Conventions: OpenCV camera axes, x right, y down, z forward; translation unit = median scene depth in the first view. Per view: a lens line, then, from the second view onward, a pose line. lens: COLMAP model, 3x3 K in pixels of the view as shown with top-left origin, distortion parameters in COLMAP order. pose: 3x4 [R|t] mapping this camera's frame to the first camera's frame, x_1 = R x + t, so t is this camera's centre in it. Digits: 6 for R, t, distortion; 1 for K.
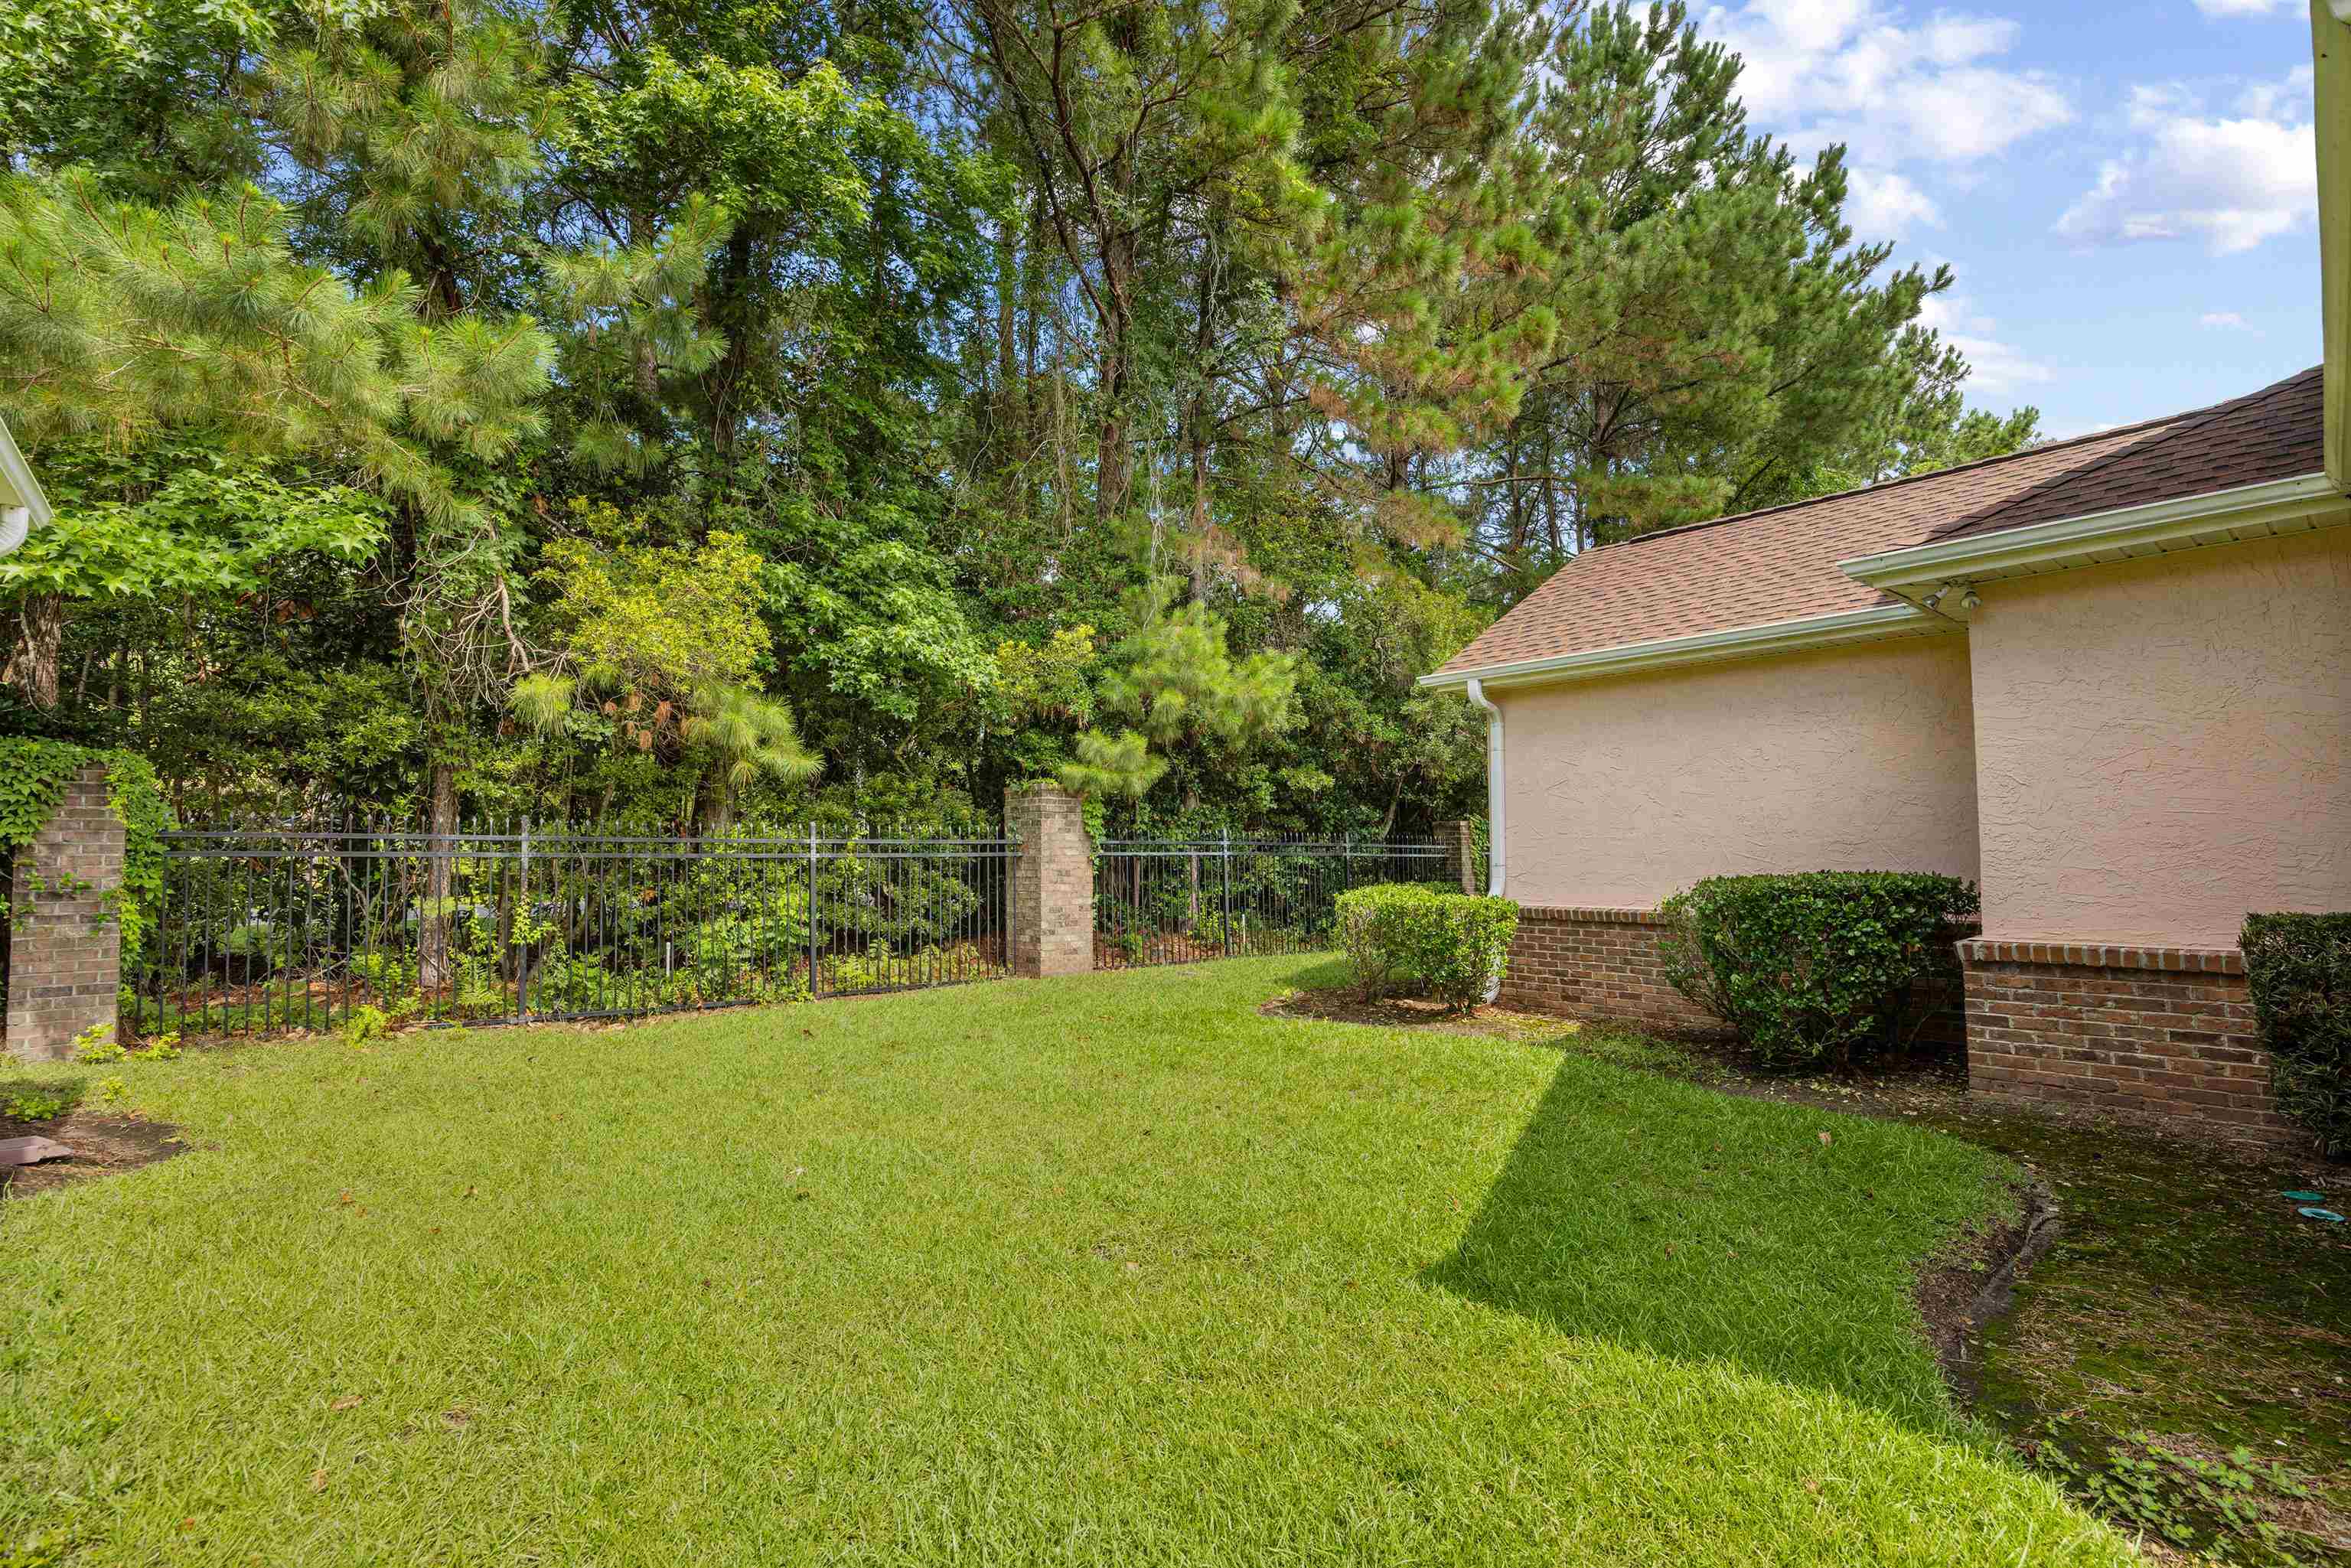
lens RADIAL K [[1103.1, 0, 1179.7], [0, 1103.1, 809.0], [0, 0, 1]] dist [-0.011440, 0.000239]
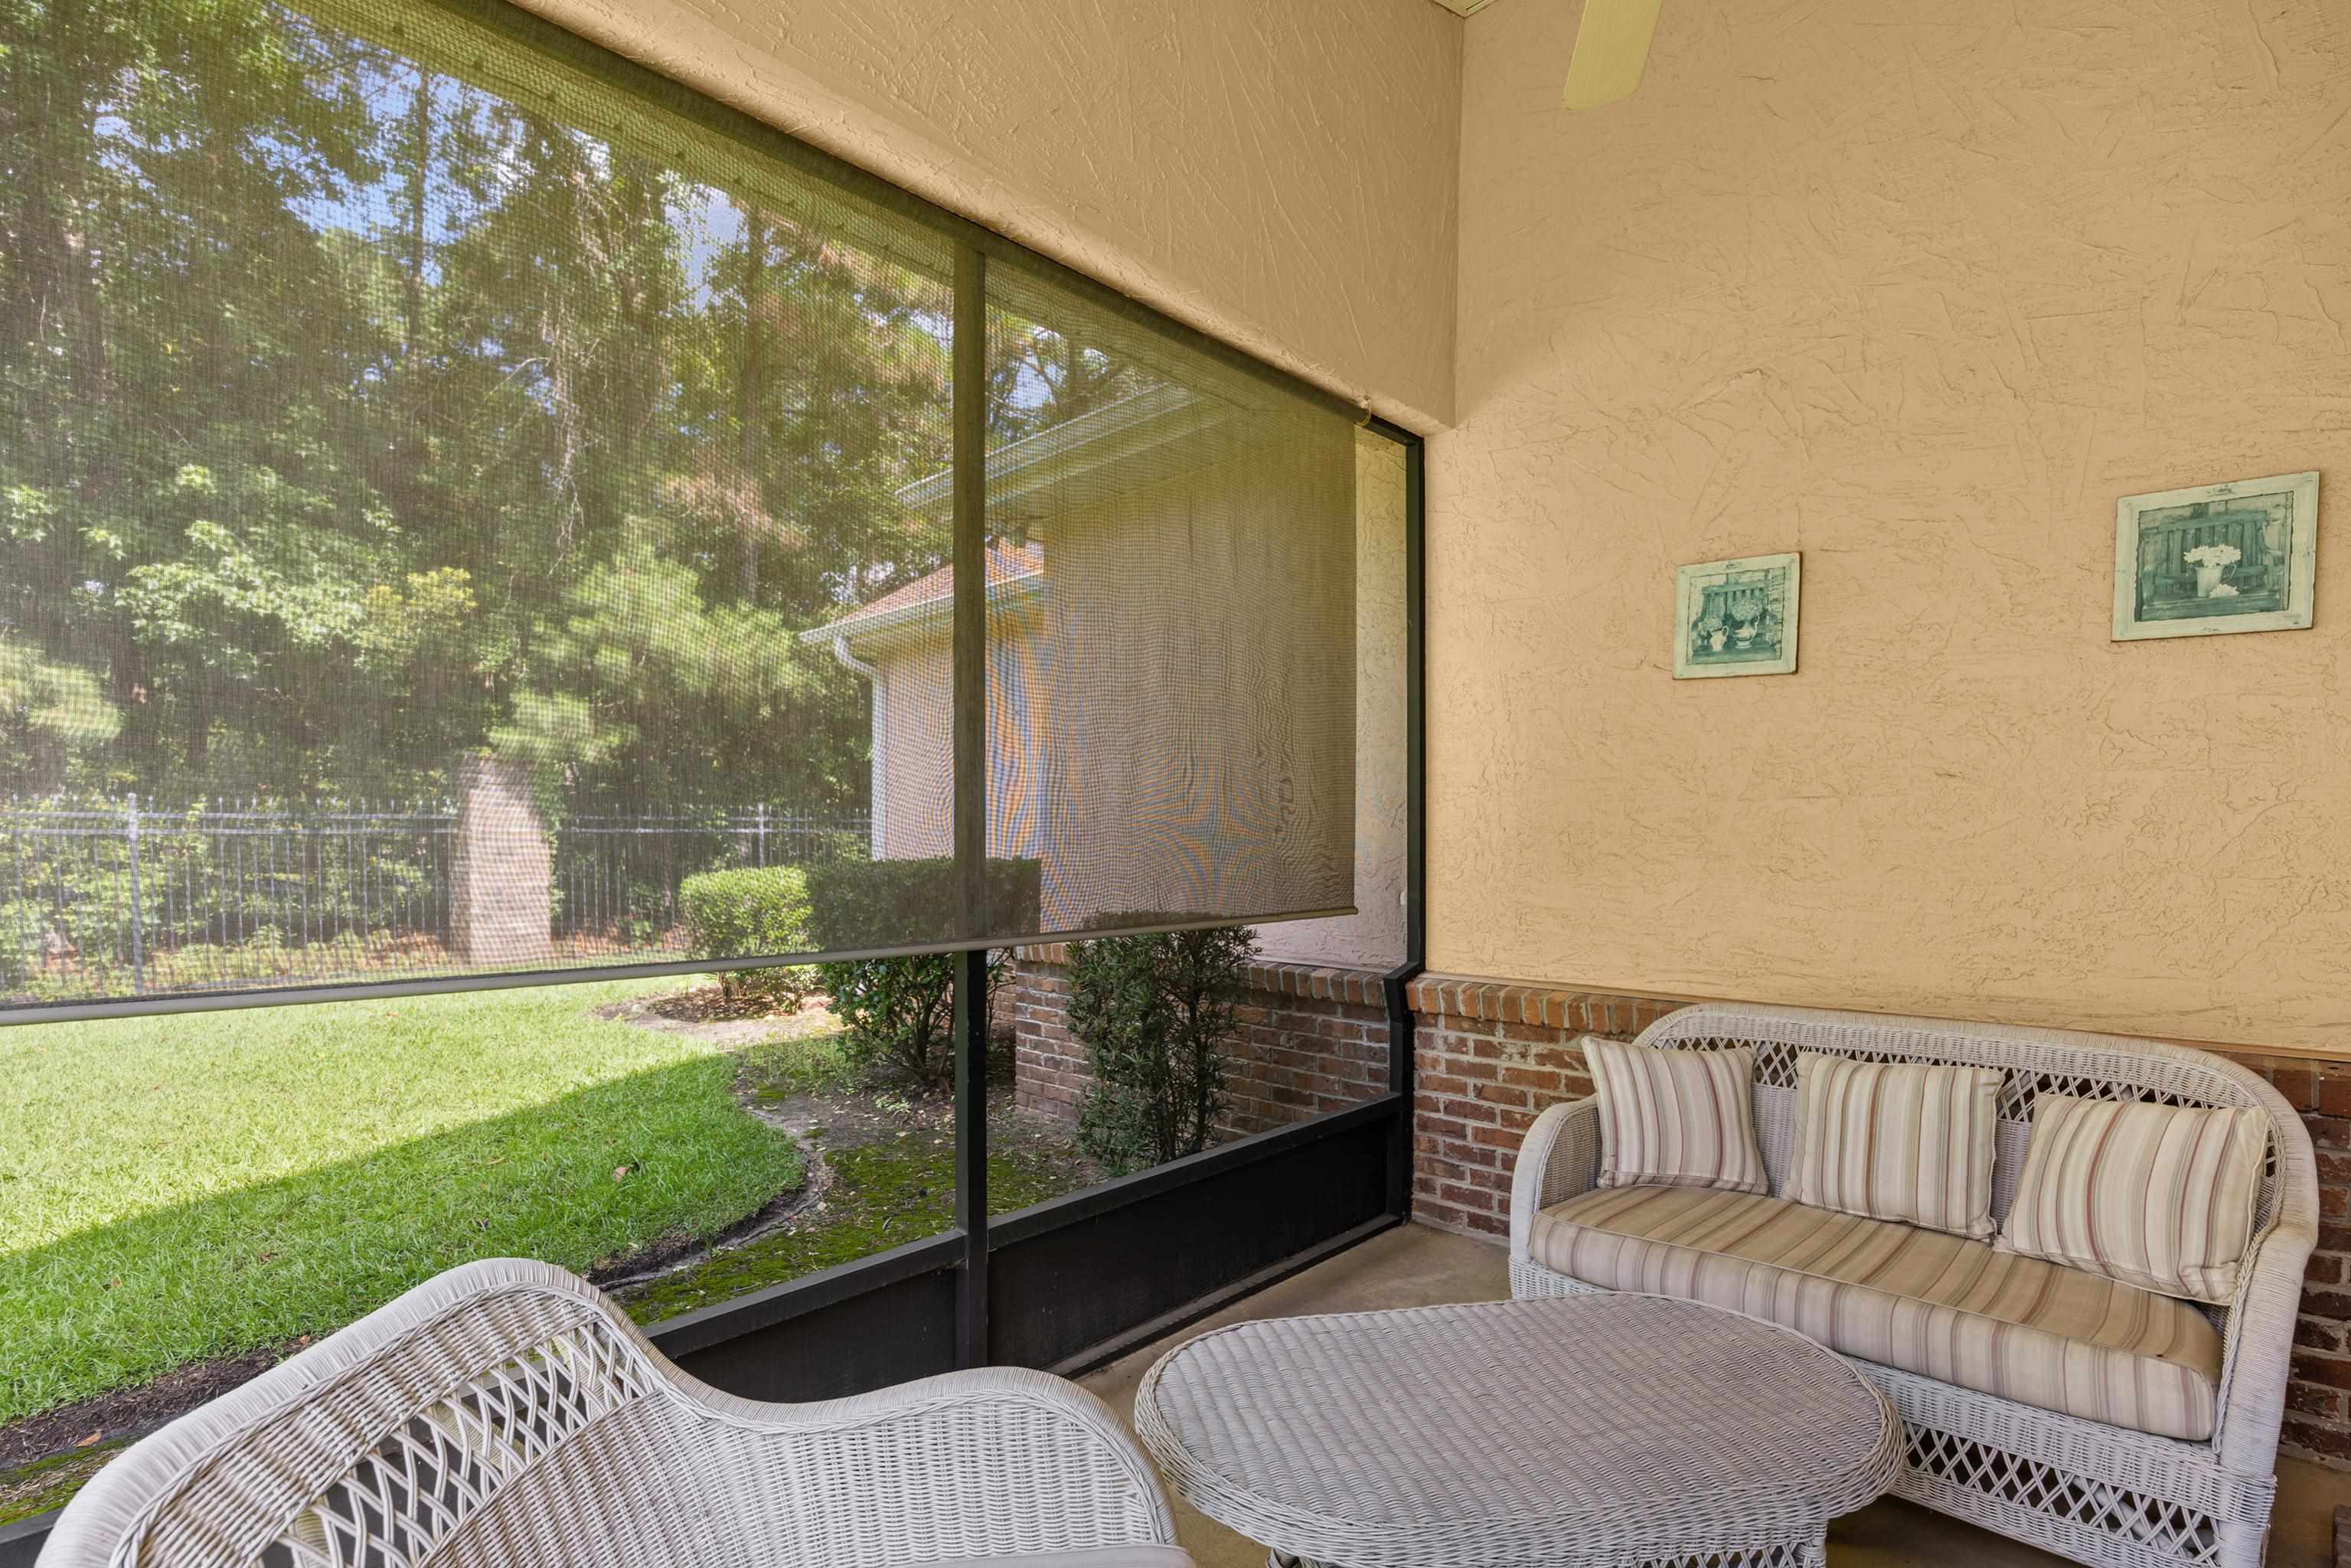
lens RADIAL K [[1103.2, 0, 1179.7], [0, 1103.2, 809.0], [0, 0, 1]] dist [-0.011440, 0.000239]
pose [[0.999224, -0.000952, 0.039380, 0.412698], [0.000249, 0.999841, 0.017835, 0.007579], [-0.039391, -0.017812, 0.999065, 0.087289]]
